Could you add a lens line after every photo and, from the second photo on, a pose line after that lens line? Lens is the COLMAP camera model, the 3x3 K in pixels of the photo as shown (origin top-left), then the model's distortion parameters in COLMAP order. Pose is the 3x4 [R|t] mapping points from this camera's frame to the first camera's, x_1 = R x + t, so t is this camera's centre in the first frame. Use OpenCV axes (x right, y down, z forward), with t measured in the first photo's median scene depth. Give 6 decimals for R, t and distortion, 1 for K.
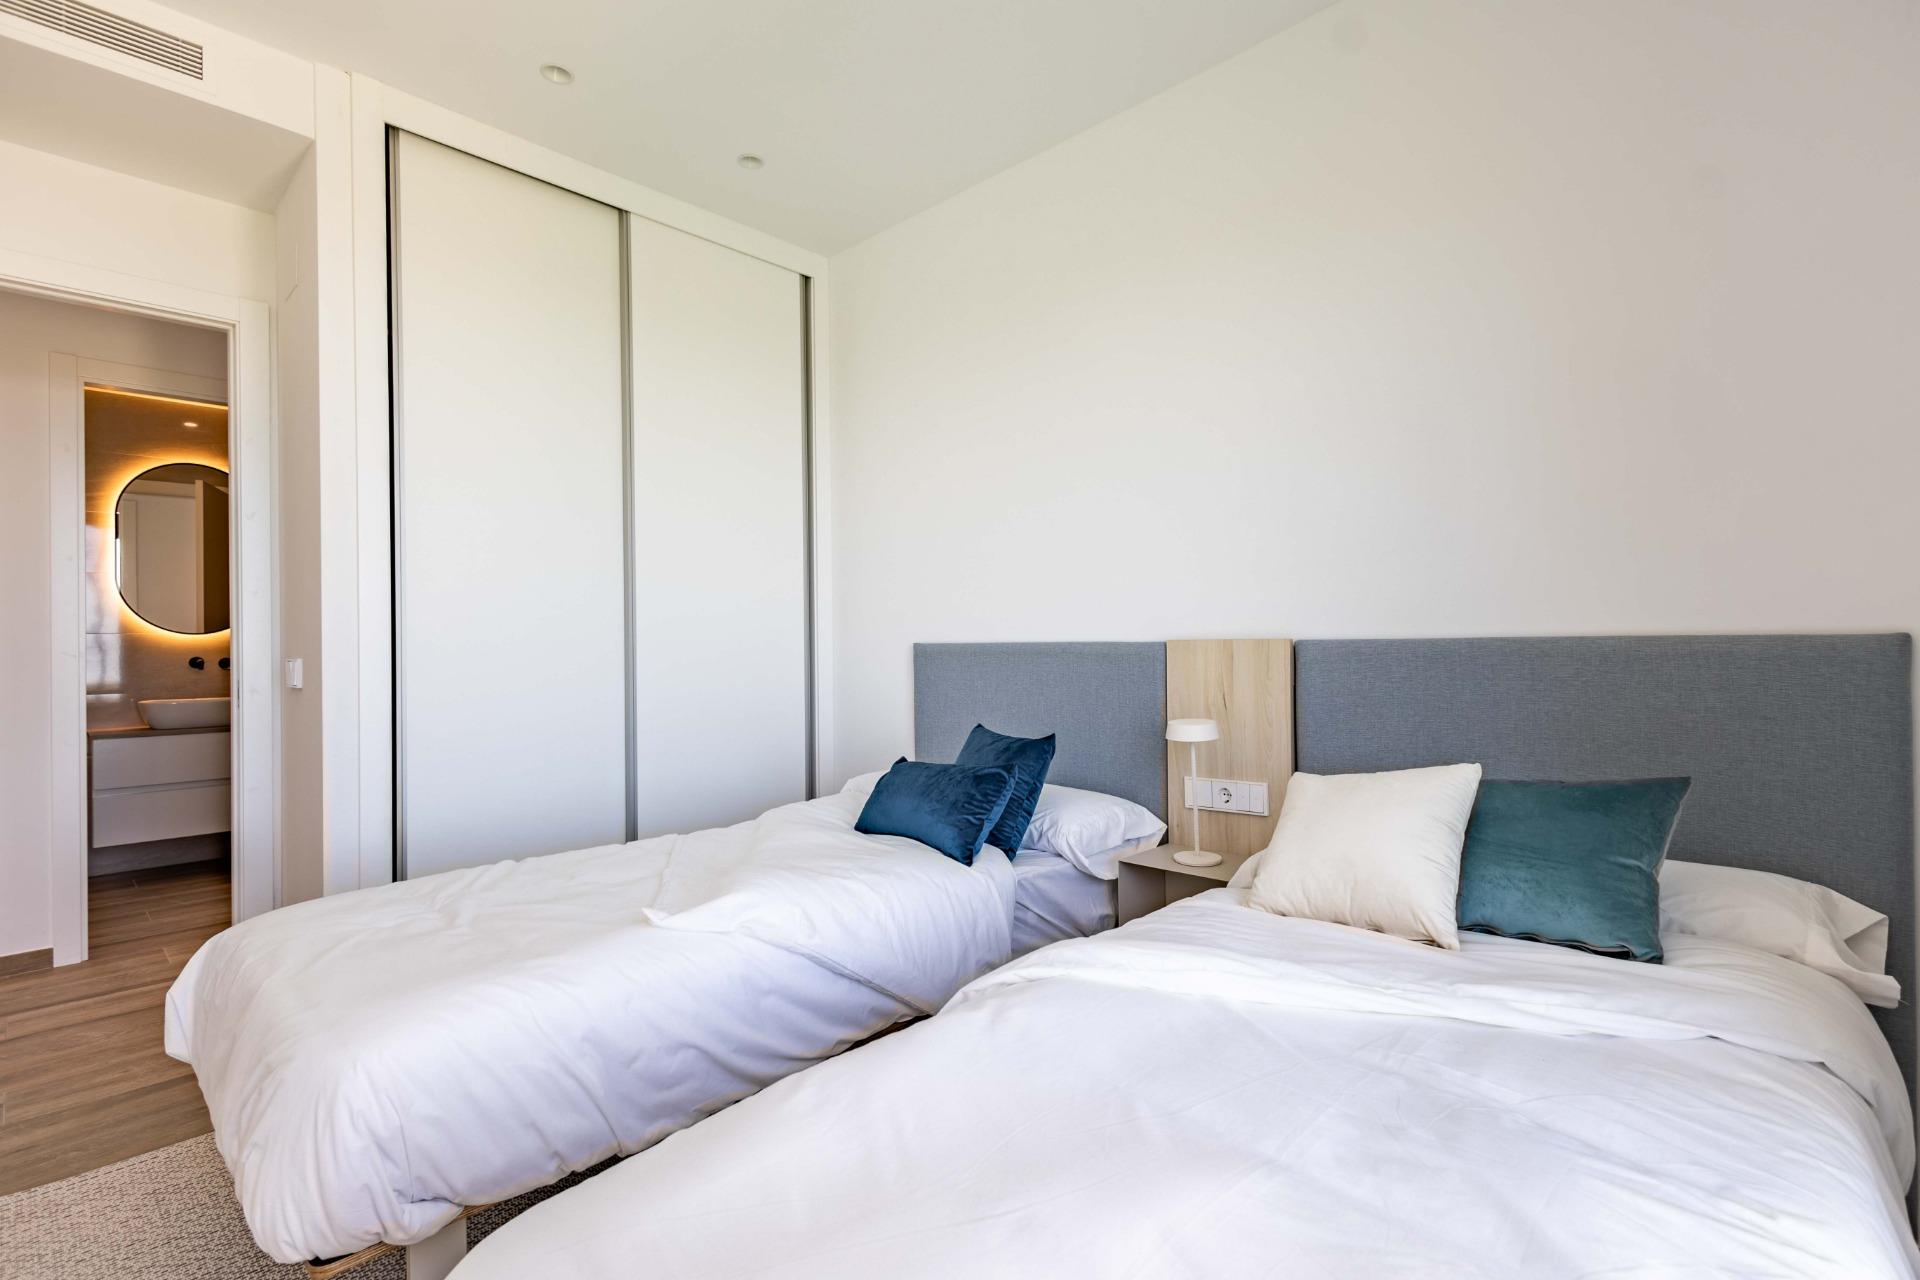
lens RADIAL K [[883.9, 0, 960.0], [0, 883.9, 640.0], [0, 0, 1]] dist [0.000225, -0.000080]
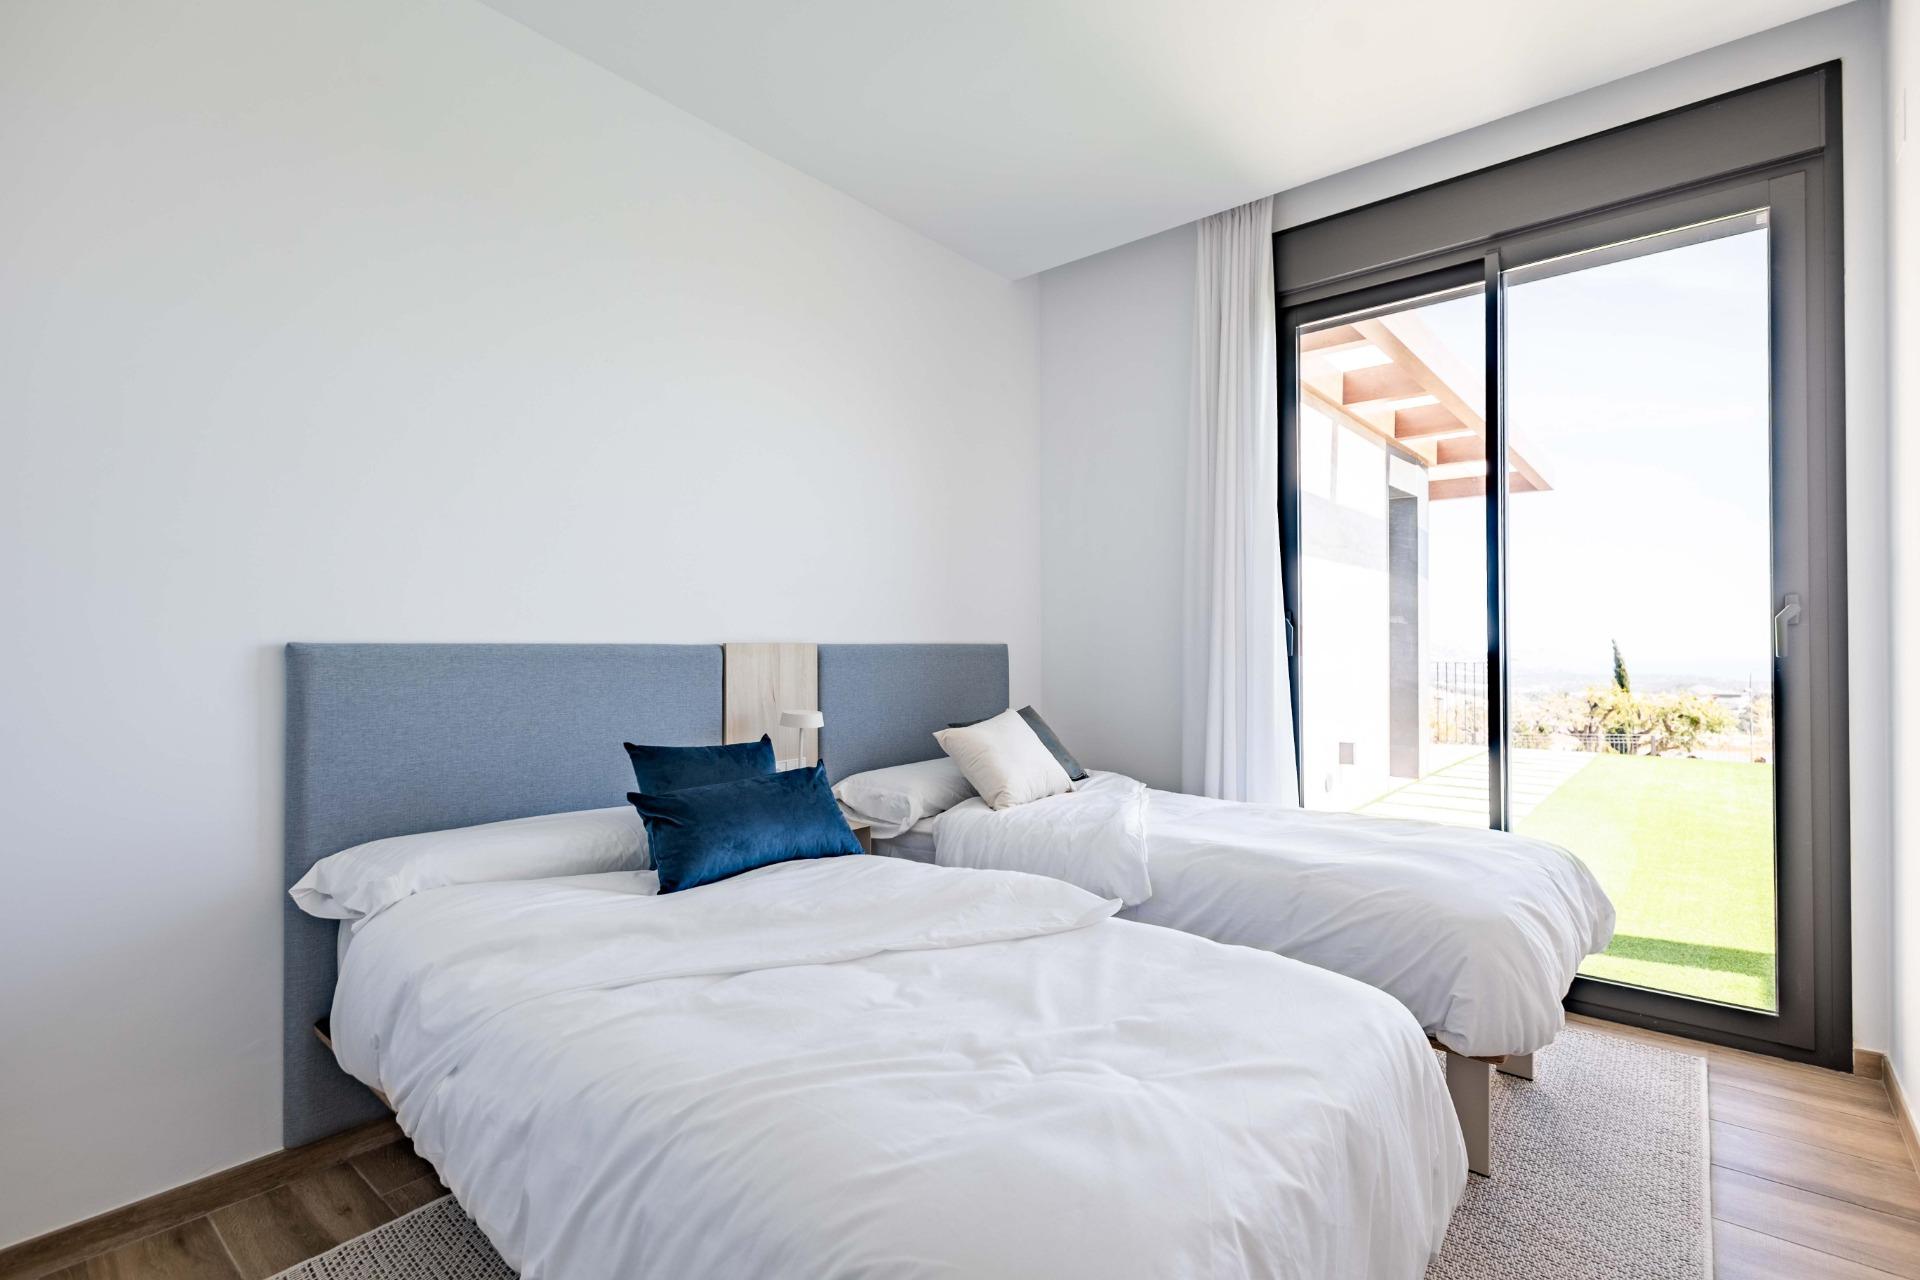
lens RADIAL K [[883.9, 0, 960.0], [0, 883.9, 640.0], [0, 0, 1]] dist [0.000225, -0.000080]
pose [[-0.068677, 0.016157, 0.997508, -0.899058], [-0.002292, 0.999864, -0.016353, 0.014057], [-0.997636, -0.003409, -0.068630, 0.835500]]
